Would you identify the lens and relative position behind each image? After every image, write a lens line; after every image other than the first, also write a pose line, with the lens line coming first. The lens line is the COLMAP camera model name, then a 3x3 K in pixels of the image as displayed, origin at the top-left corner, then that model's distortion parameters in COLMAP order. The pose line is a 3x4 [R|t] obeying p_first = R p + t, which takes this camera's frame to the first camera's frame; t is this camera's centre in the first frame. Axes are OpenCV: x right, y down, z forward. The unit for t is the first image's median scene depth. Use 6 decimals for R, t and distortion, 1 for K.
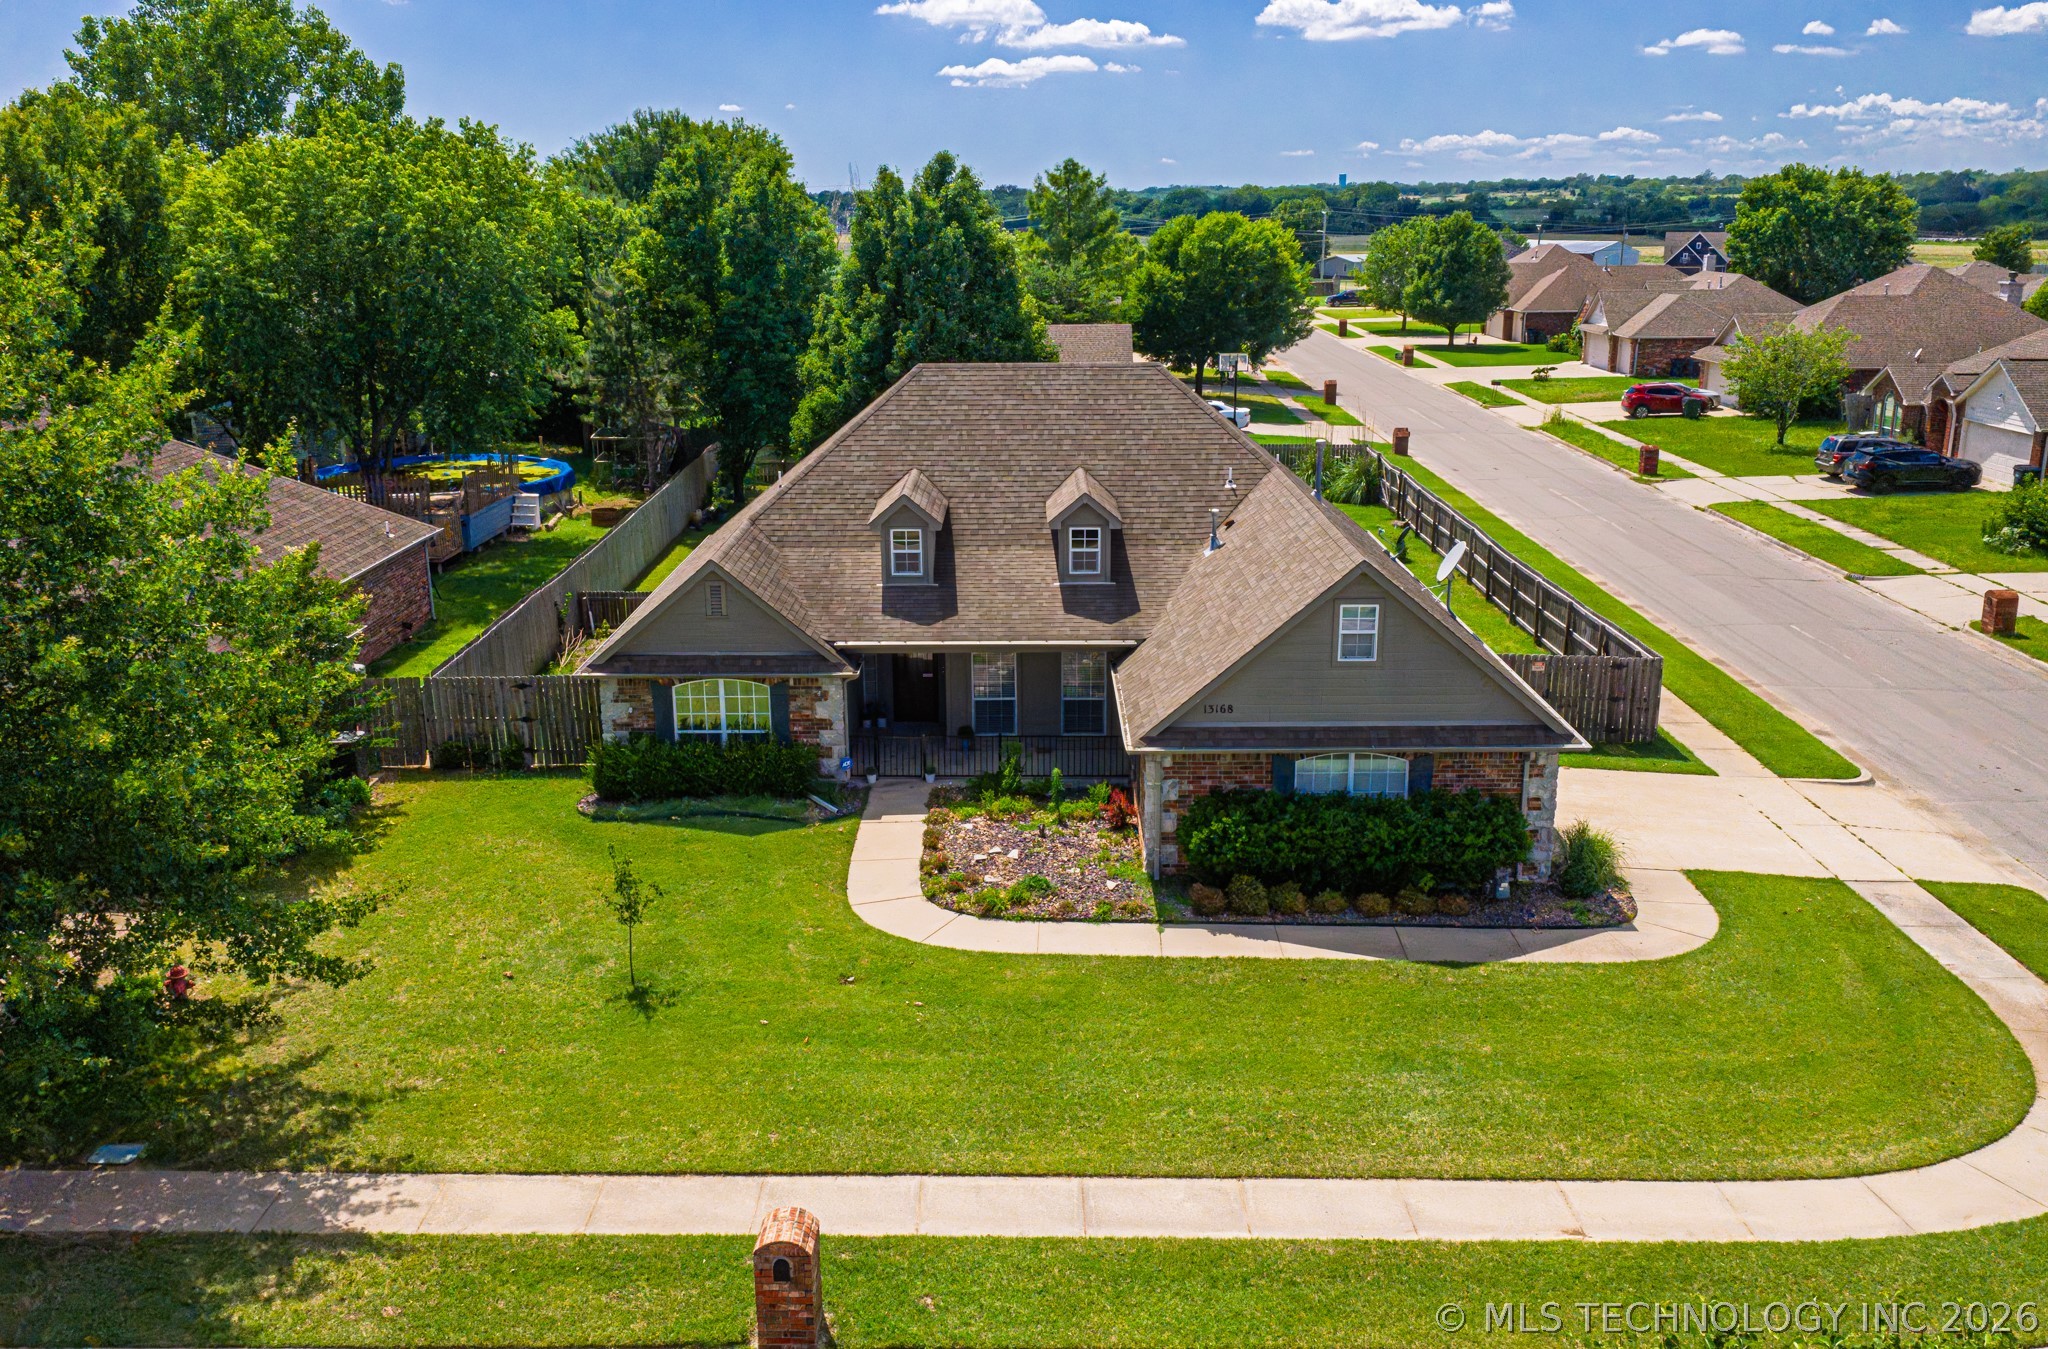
lens RADIAL K [[1711.4, 0, 1022.8], [0, 1711.4, 675.0], [0, 0, 1]] dist [0.000212, 0.000141]
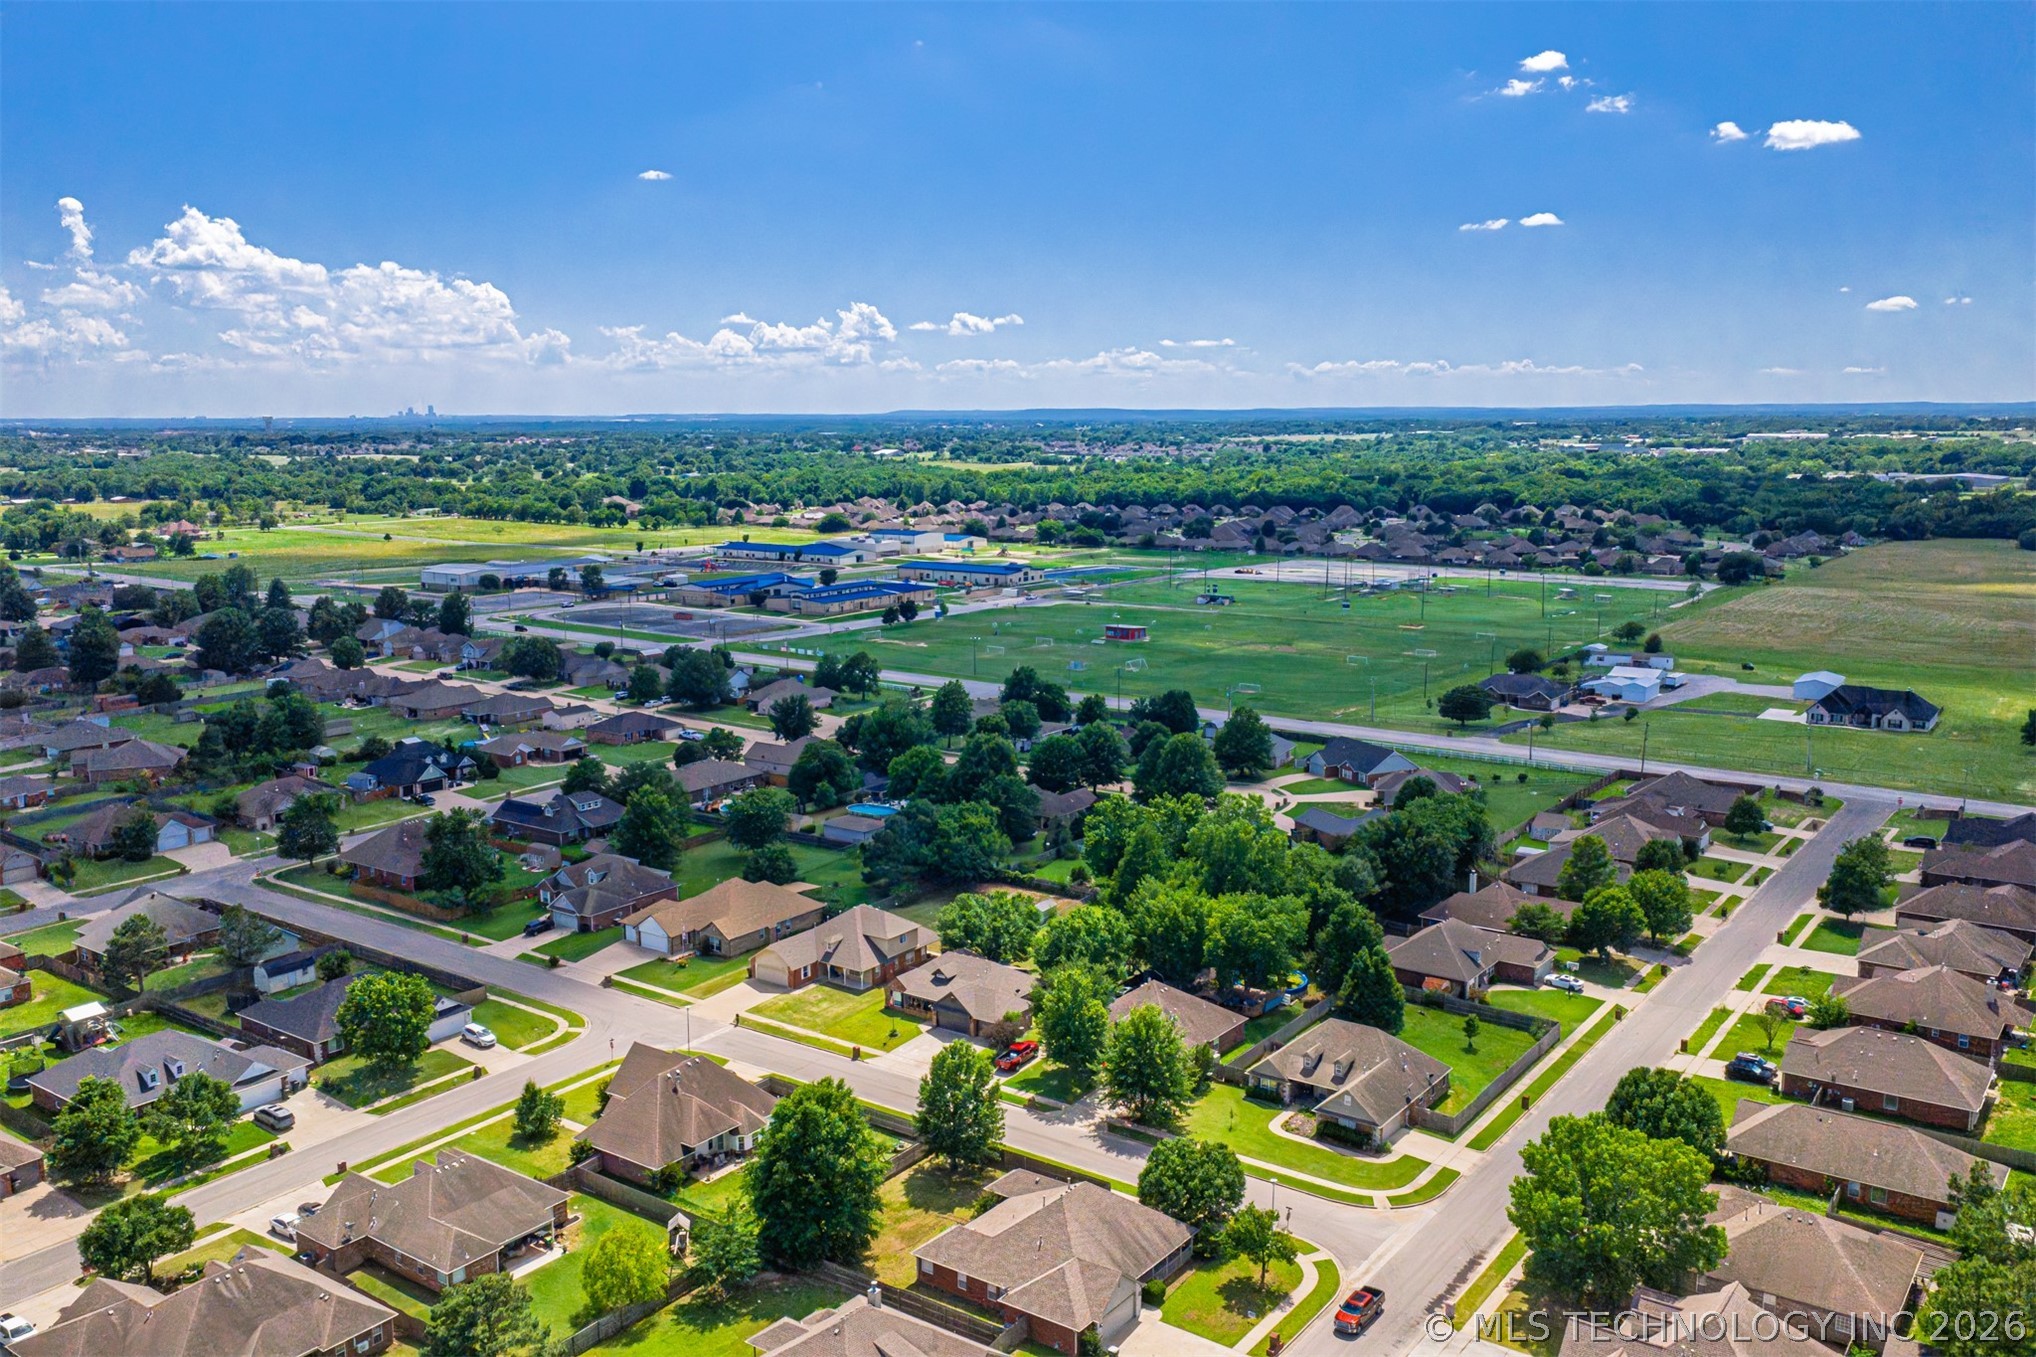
lens RADIAL K [[1657.5, 0, 1019.3], [0, 1657.5, 681.3], [0, 0, 1]] dist [-0.003584, -0.002097]
pose [[0.809872, 0.096246, -0.578657, 2.166670], [-0.154640, 0.986584, -0.052335, -0.869176], [0.565857, 0.131869, 0.813890, -4.030125]]
